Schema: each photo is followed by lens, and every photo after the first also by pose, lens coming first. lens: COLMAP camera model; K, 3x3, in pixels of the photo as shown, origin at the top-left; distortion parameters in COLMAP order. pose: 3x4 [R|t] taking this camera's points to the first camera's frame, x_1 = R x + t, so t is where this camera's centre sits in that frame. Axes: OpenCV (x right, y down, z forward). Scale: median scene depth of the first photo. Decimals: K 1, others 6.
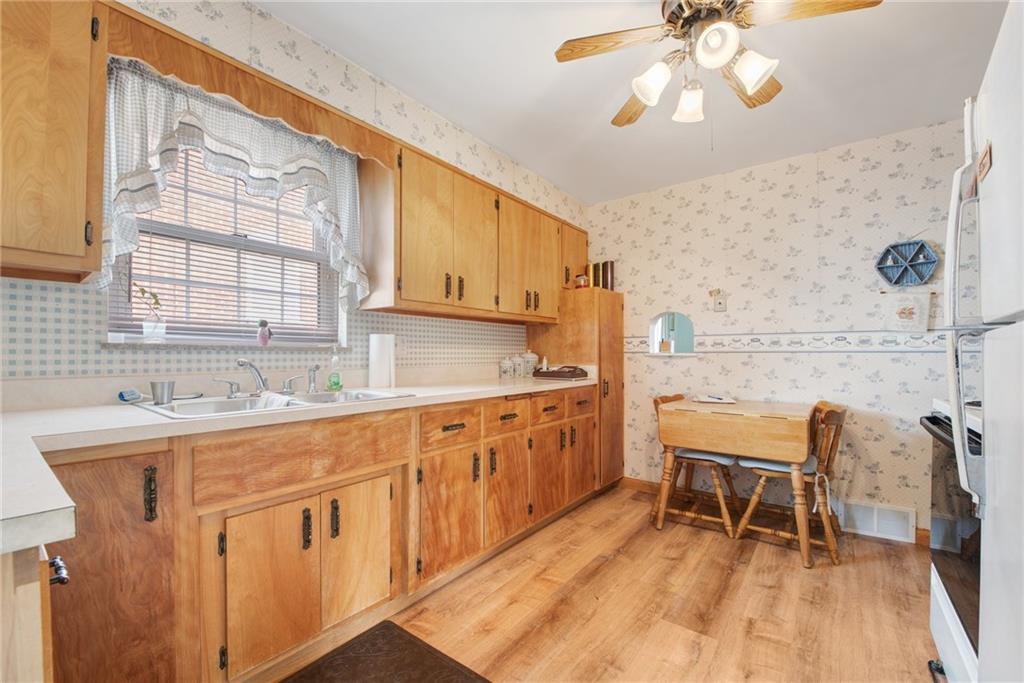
lens RADIAL K [[423.8, 0, 509.1], [0, 423.8, 345.3], [0, 0, 1]] dist [-0.000859, -0.000082]
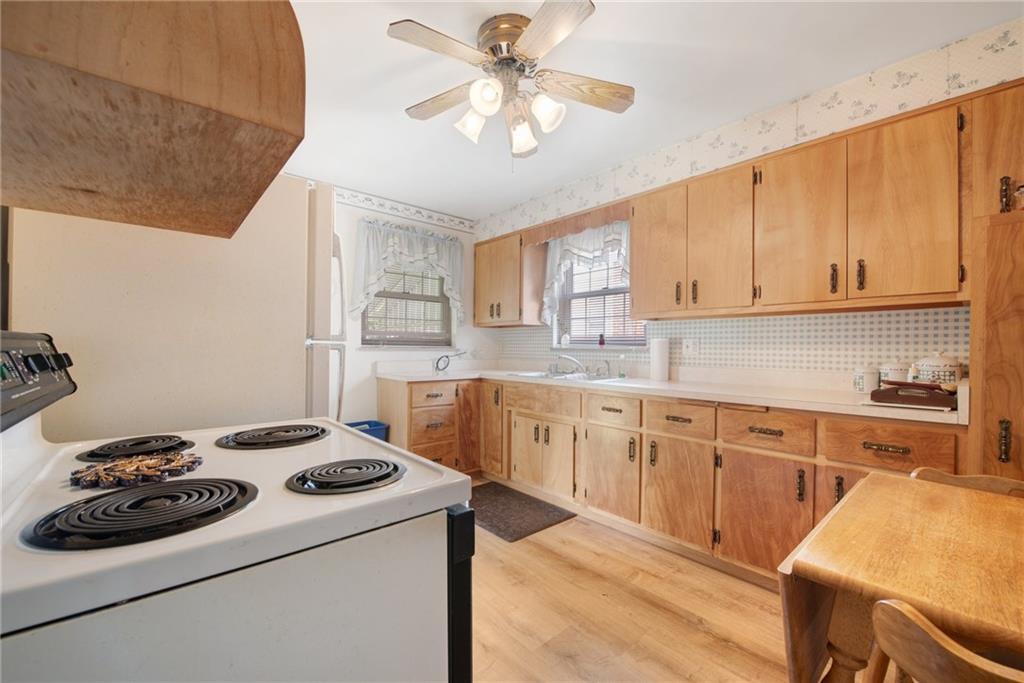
lens RADIAL K [[411.6, 0, 512.0], [0, 411.6, 341.5], [0, 0, 1]] dist [0.000045, -0.000012]
pose [[-0.189455, -0.019826, -0.981689, 1.093625], [0.009305, 0.999715, -0.021986, 0.005924], [0.981845, -0.013300, -0.189216, 0.864507]]
